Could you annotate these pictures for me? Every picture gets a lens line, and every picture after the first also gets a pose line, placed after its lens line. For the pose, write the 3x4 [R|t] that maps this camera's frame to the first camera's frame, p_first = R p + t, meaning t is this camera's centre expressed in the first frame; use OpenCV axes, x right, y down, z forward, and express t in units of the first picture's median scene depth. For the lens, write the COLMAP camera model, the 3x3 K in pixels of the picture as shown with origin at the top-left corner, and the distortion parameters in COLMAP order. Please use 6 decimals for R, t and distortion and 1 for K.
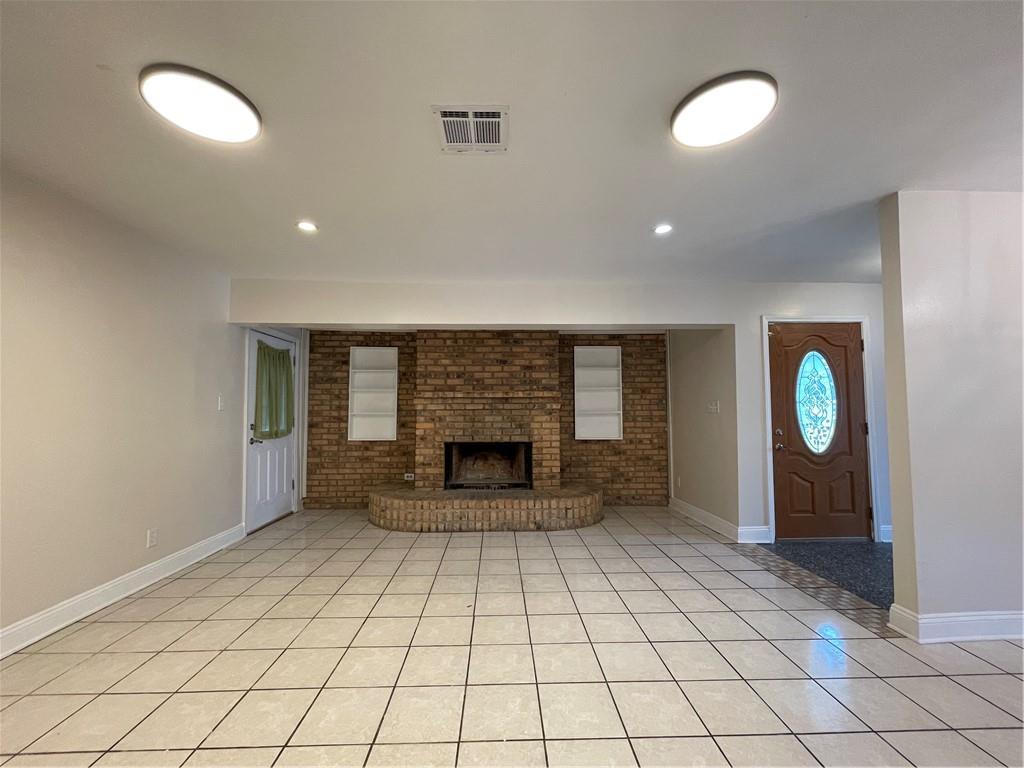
lens RADIAL K [[411.8, 0, 511.8], [0, 411.8, 389.3], [0, 0, 1]] dist [-0.008124, 0.003457]
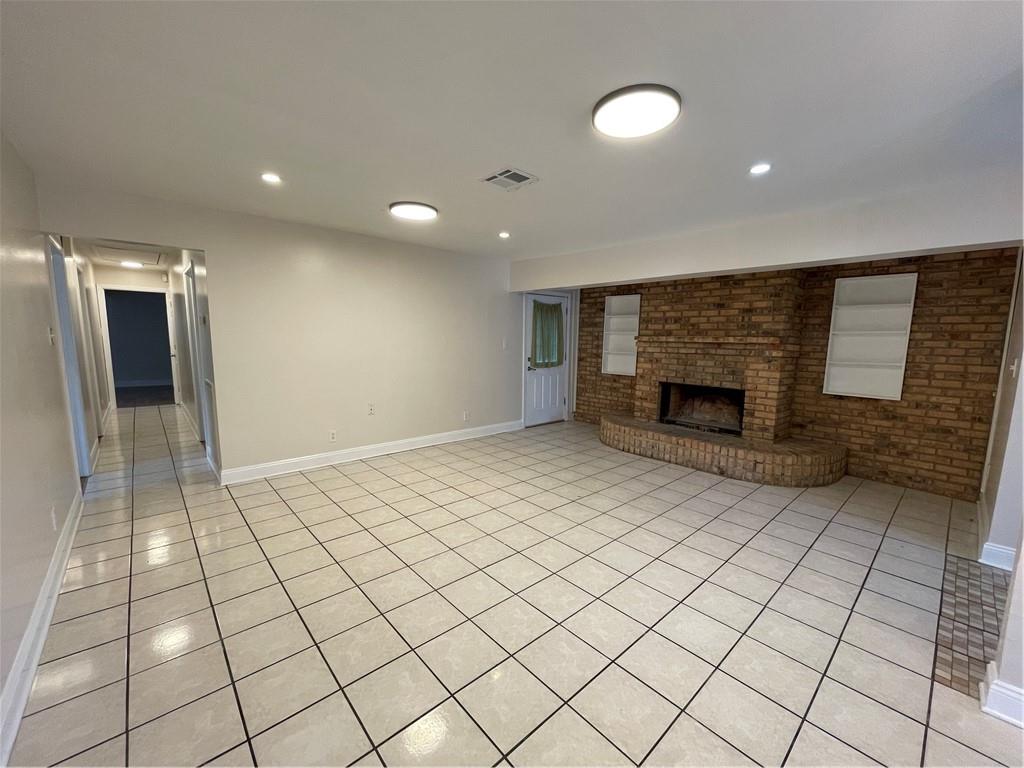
lens RADIAL K [[411.8, 0, 511.8], [0, 411.8, 389.3], [0, 0, 1]] dist [-0.008124, 0.003457]
pose [[0.646407, 0.110124, -0.755004, 0.419431], [0.021008, 0.986585, 0.161889, -0.039684], [0.762704, -0.120508, 0.635422, -0.020823]]
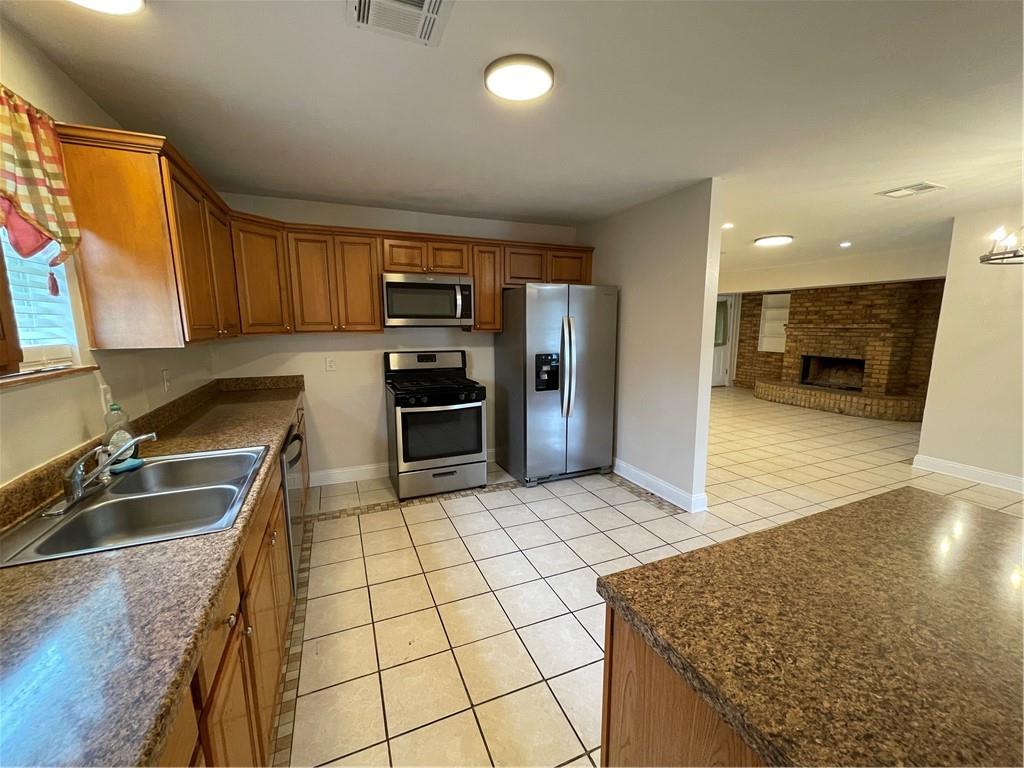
lens RADIAL K [[411.8, 0, 511.8], [0, 411.8, 389.3], [0, 0, 1]] dist [-0.008124, 0.003457]
pose [[0.360370, 0.150534, -0.920583, 0.926417], [0.052272, 0.982083, 0.181053, -0.091649], [0.931344, -0.113367, 0.346044, -0.636930]]
